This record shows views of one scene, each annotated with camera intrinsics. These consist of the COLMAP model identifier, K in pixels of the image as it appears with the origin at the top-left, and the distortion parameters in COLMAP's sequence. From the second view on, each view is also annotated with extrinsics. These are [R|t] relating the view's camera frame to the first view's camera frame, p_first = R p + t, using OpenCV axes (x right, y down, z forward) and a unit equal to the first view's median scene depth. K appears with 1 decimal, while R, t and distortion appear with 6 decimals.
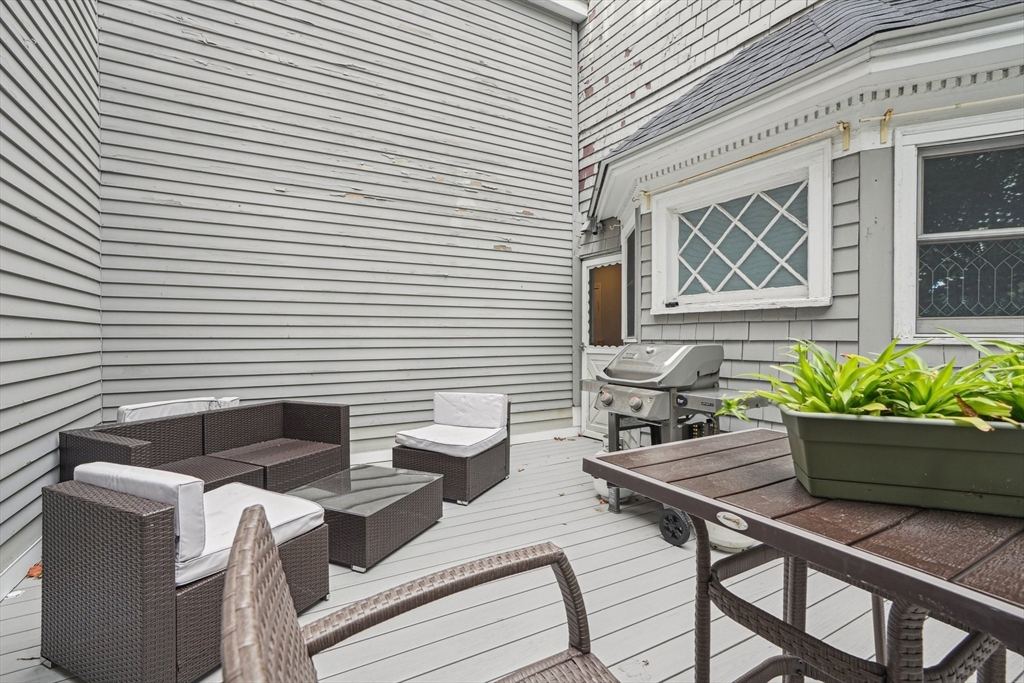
lens RADIAL K [[475.0, 0, 505.1], [0, 475.0, 330.8], [0, 0, 1]] dist [-0.078779, 0.035046]
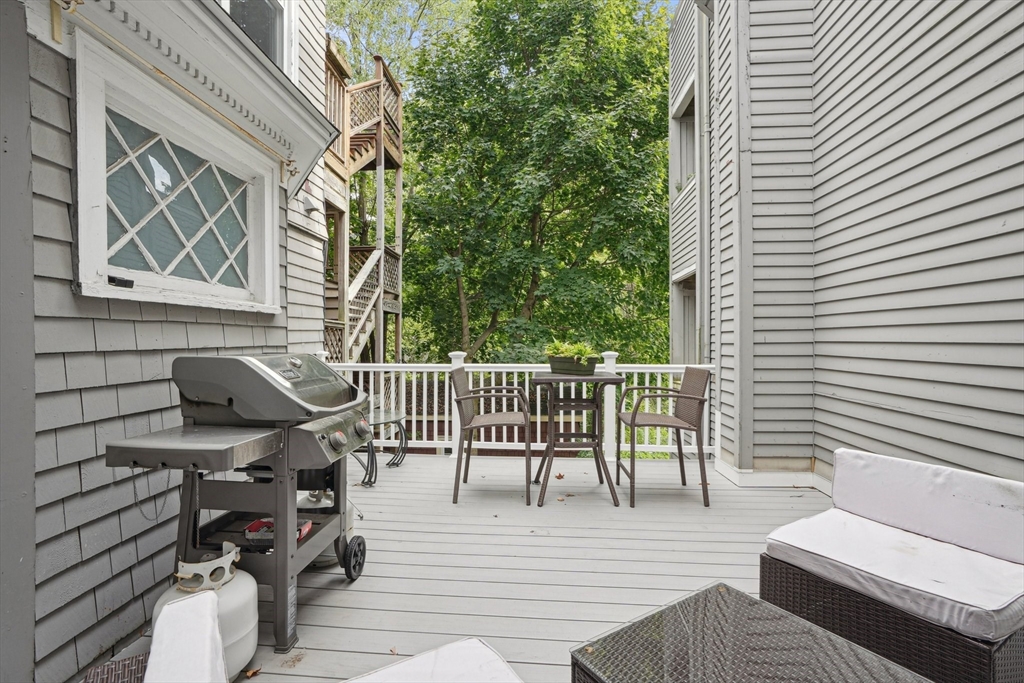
lens RADIAL K [[475.0, 0, 505.1], [0, 475.0, 330.8], [0, 0, 1]] dist [-0.078779, 0.035046]
pose [[-0.825473, 0.011827, 0.564317, -0.312077], [-0.004411, 0.999615, -0.027403, 0.011265], [-0.564424, -0.025110, -0.825103, 1.350947]]
